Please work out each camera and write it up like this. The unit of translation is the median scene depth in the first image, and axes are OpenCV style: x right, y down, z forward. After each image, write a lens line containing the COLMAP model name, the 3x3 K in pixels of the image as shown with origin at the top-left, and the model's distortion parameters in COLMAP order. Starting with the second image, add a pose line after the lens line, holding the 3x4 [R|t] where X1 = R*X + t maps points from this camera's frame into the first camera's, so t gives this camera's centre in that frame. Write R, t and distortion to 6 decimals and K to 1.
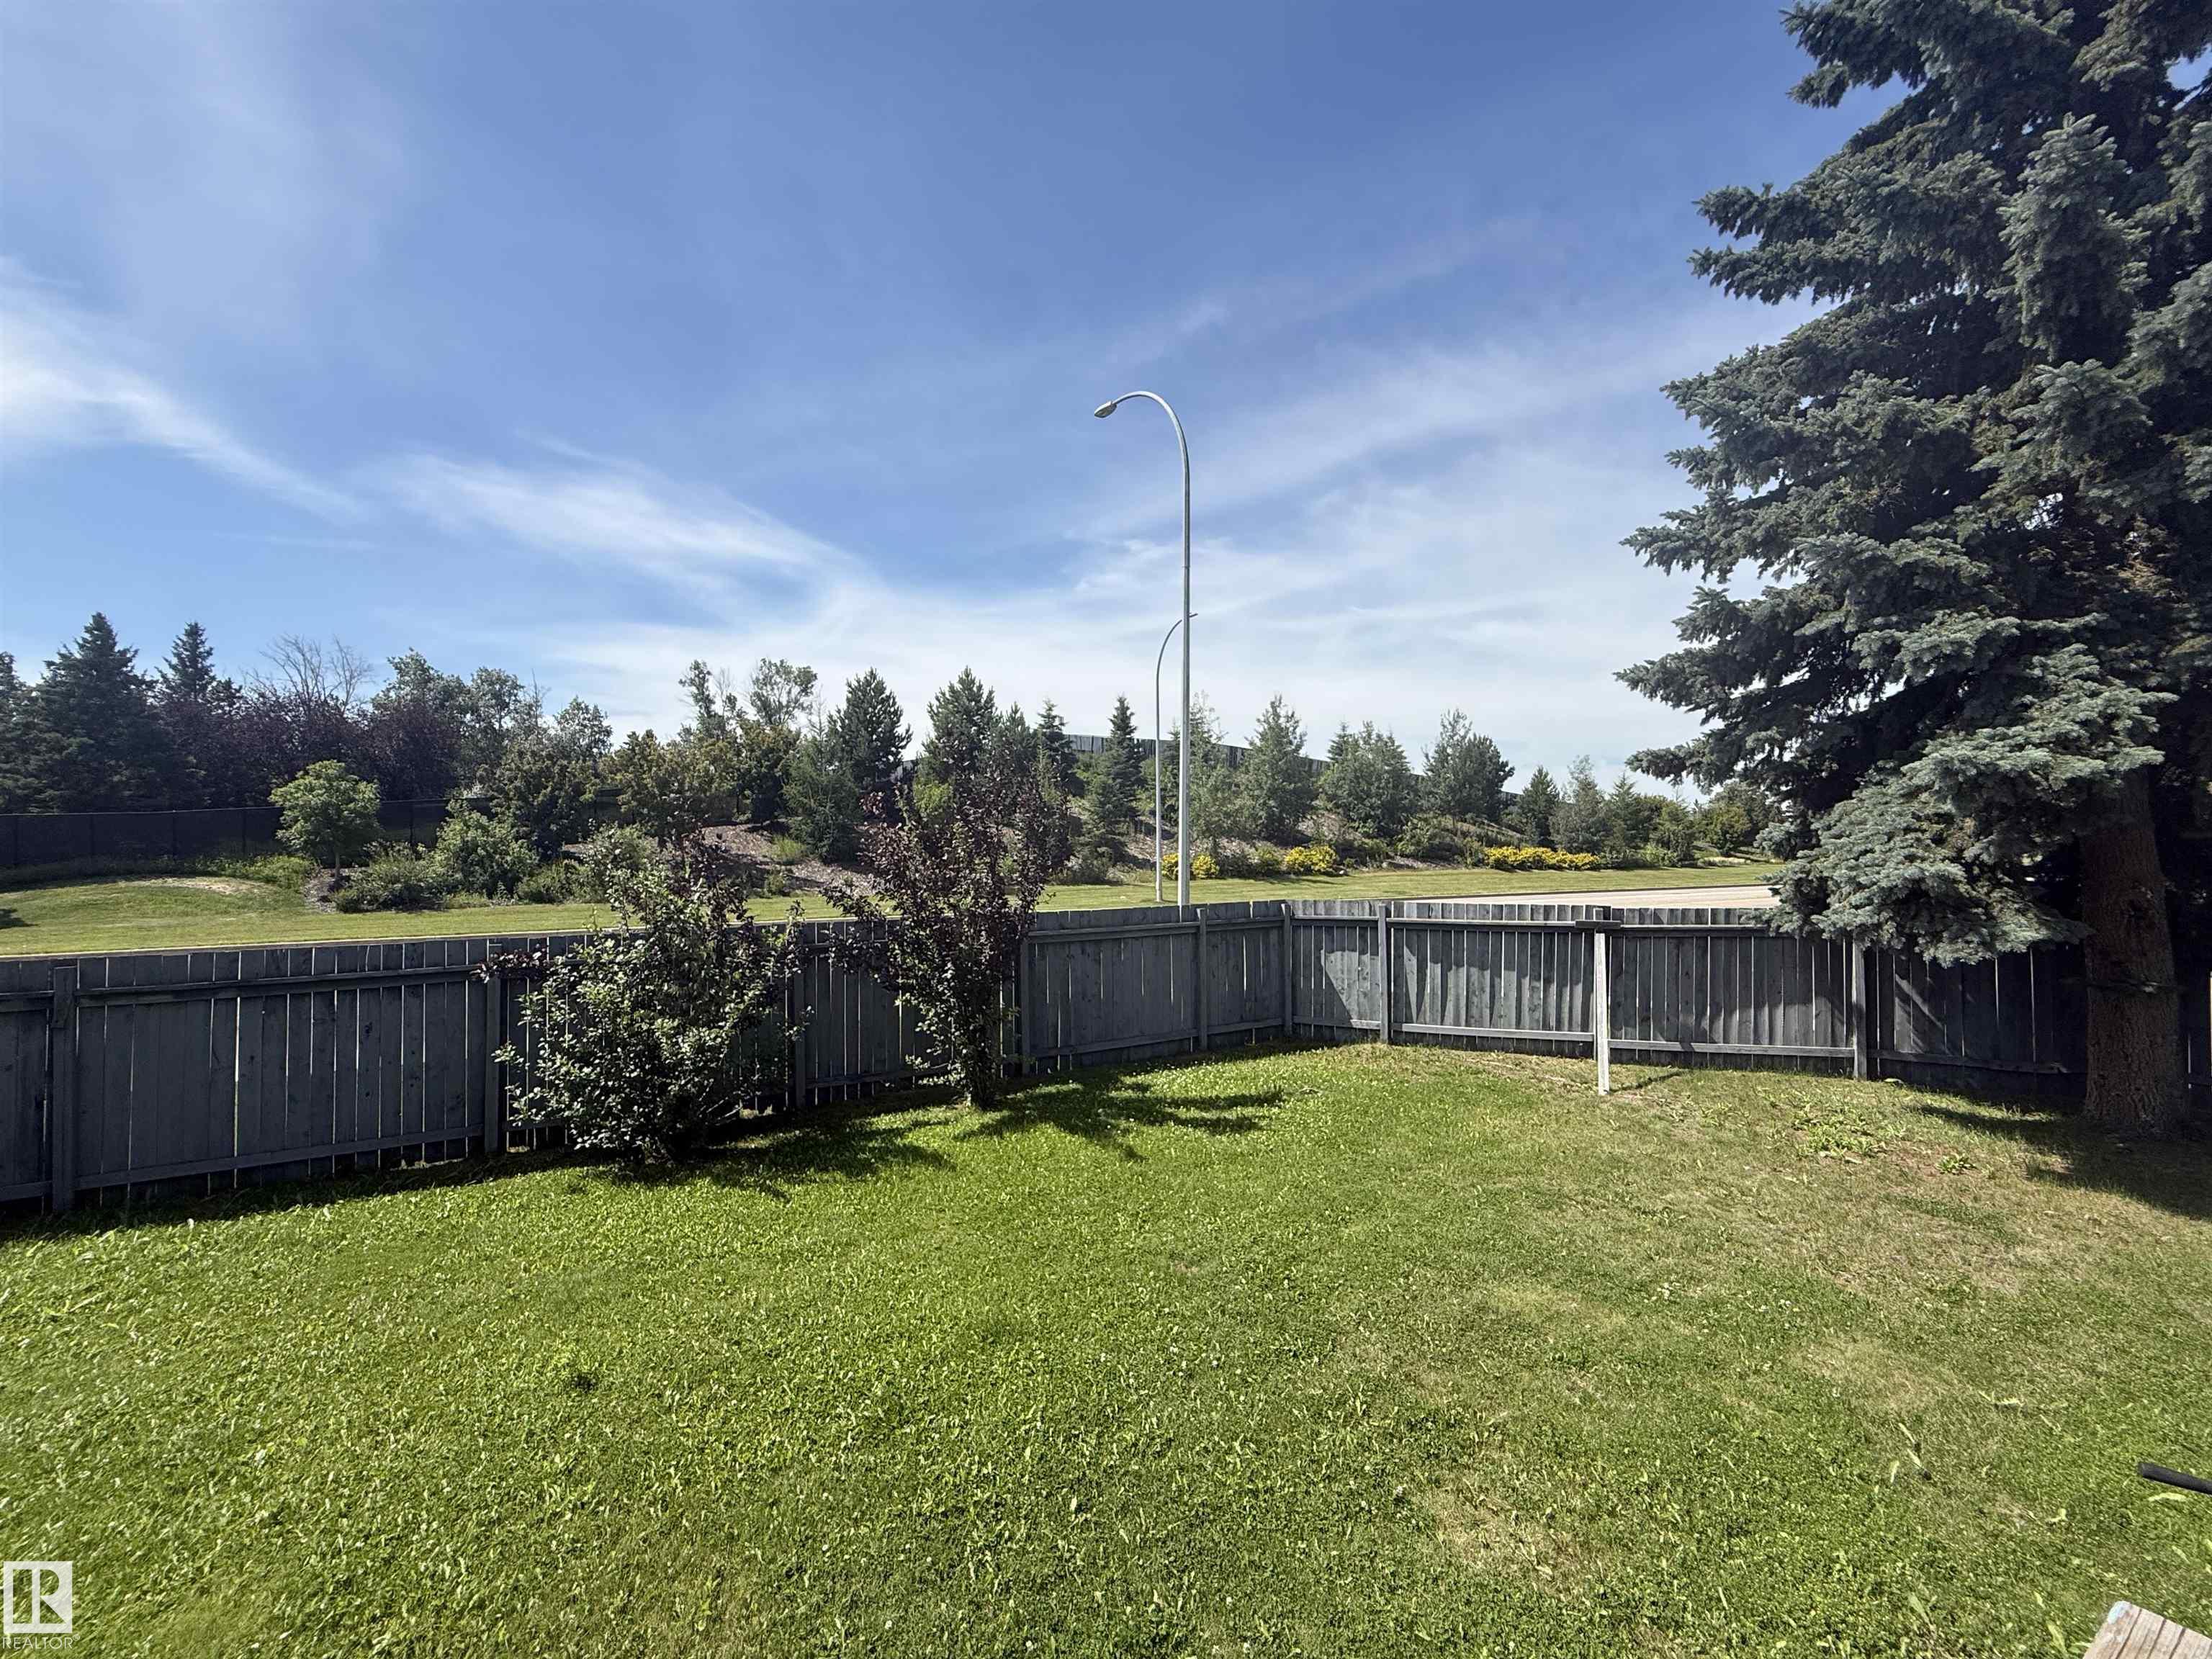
lens RADIAL K [[933.8, 0, 1106.0], [0, 933.8, 829.5], [0, 0, 1]] dist [-0.007977, 0.000010]
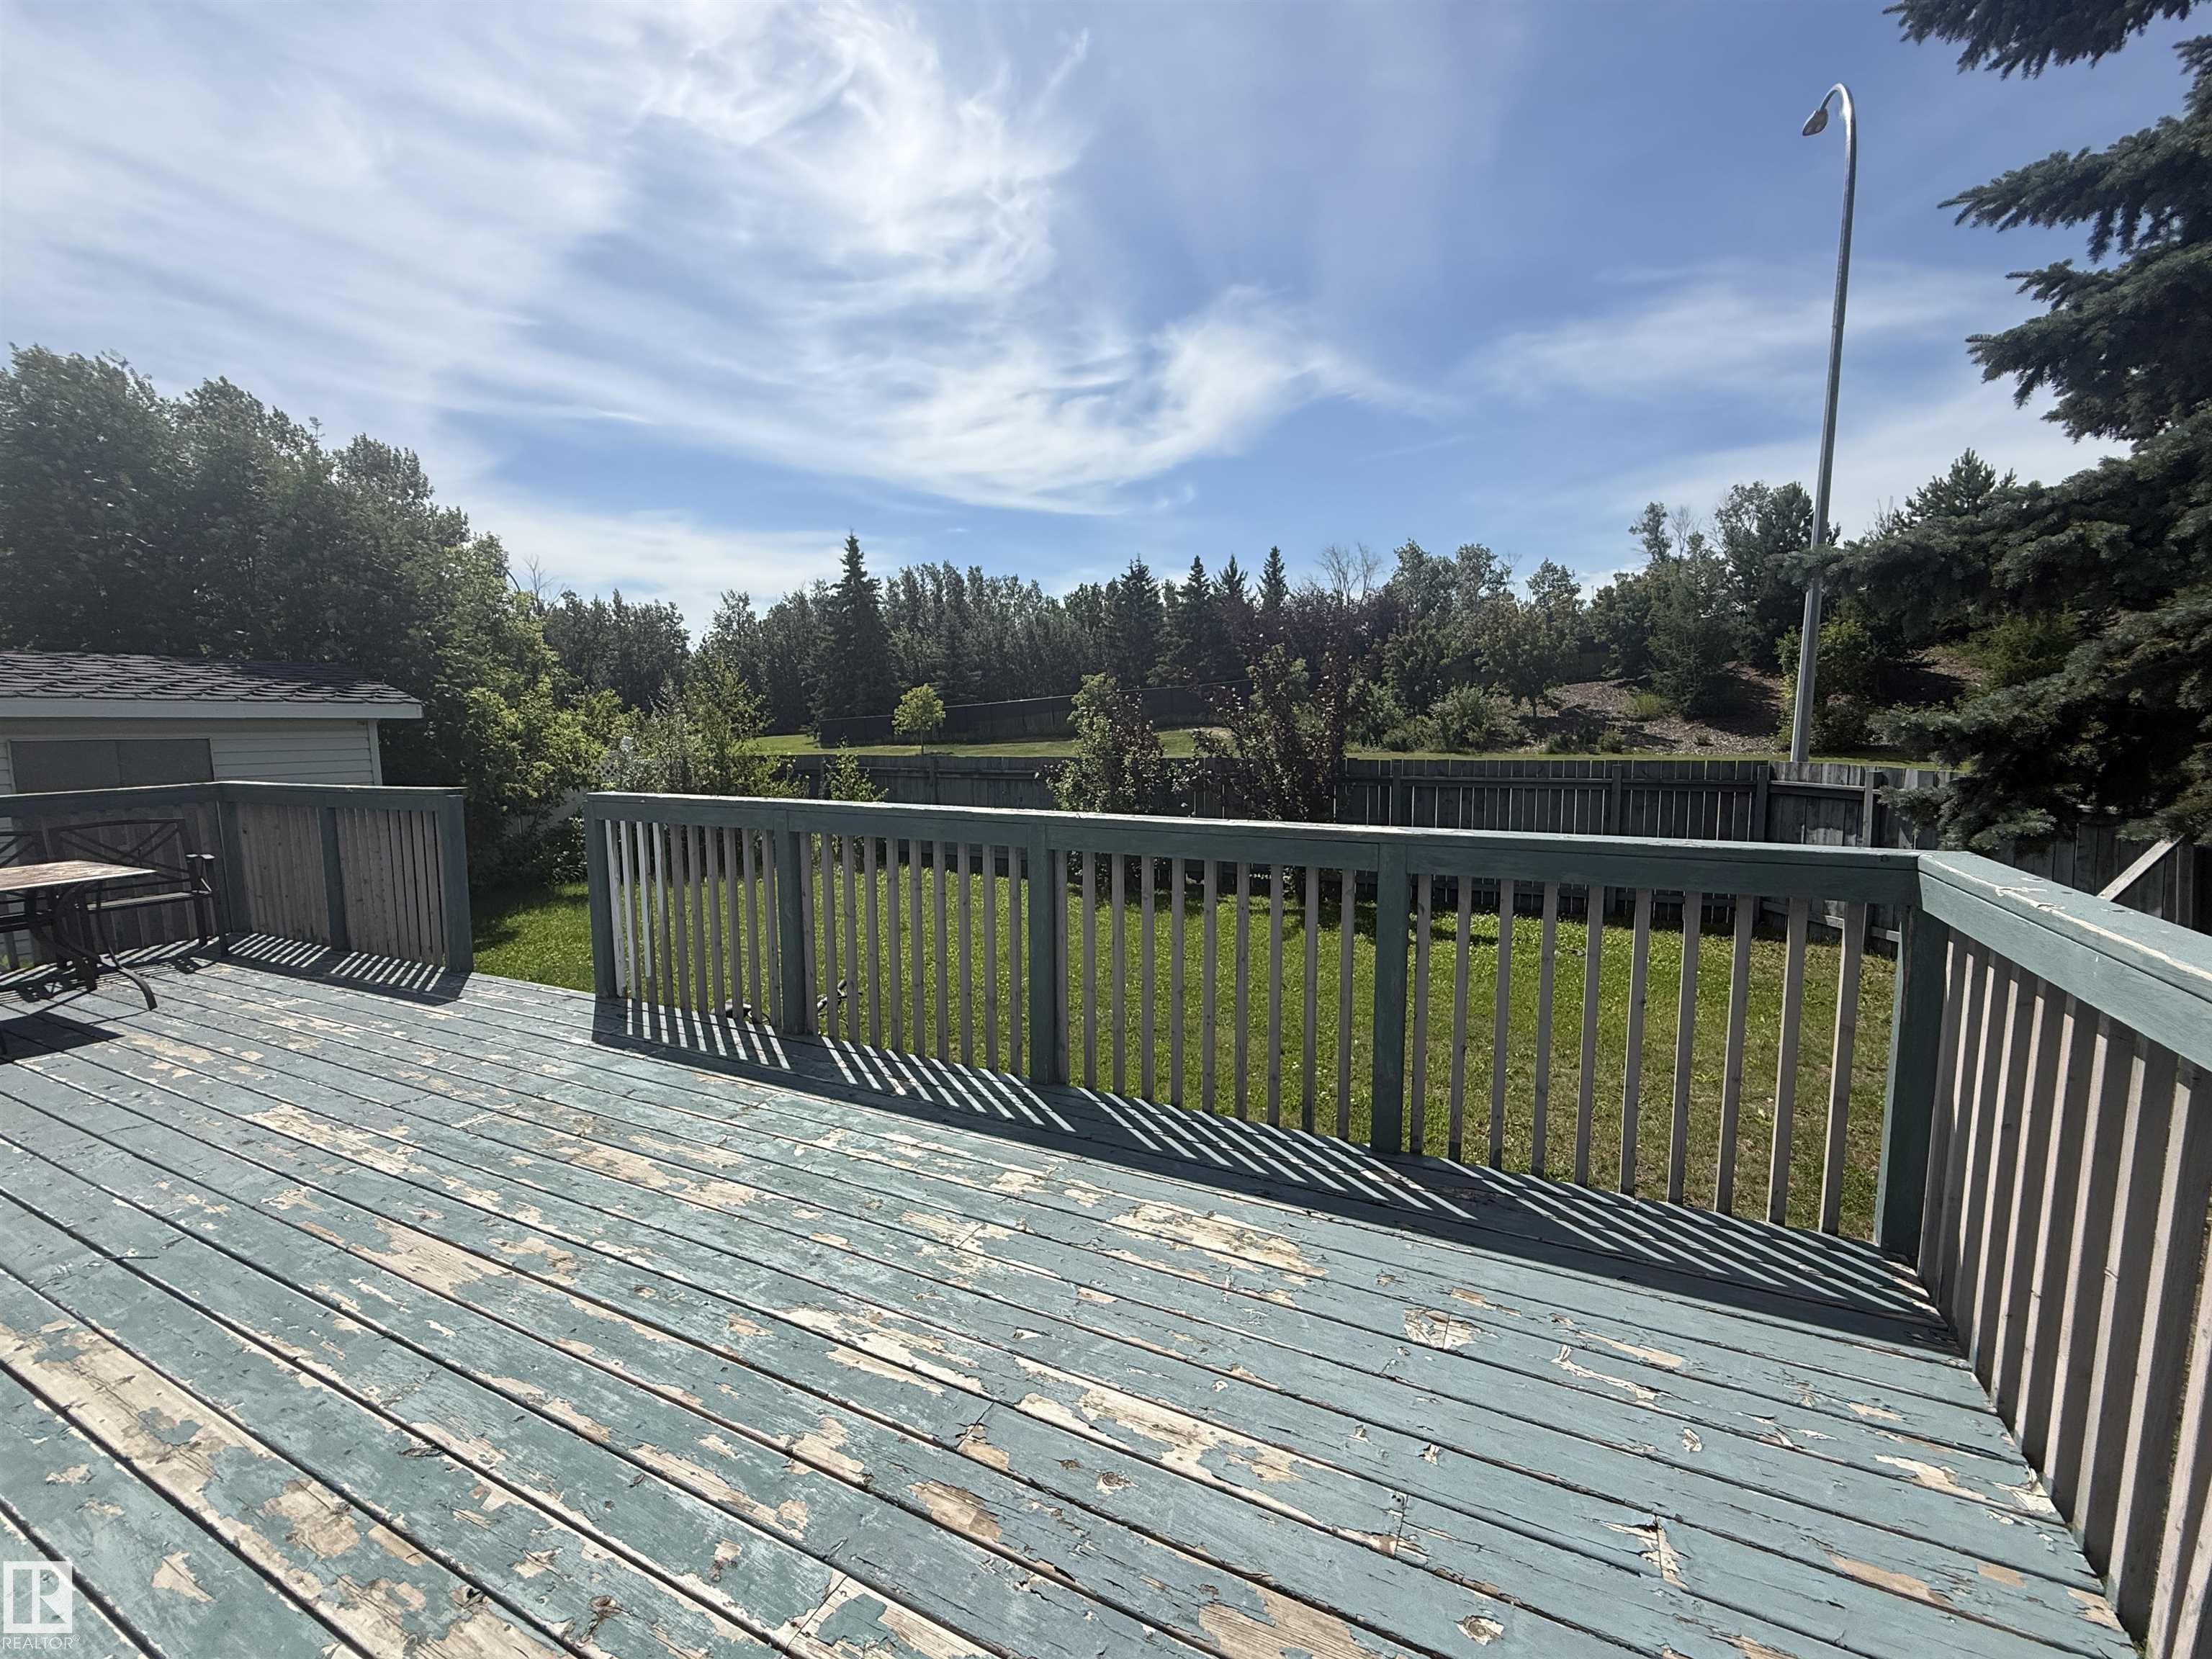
lens RADIAL K [[933.5, 0, 1106.0], [0, 933.5, 829.5], [0, 0, 1]] dist [0.002651, 0.000219]
pose [[0.520389, 0.101910, -0.847827, 0.150980], [0.028207, 0.990260, 0.136344, 0.001534], [0.853464, -0.094866, 0.512445, 0.019726]]
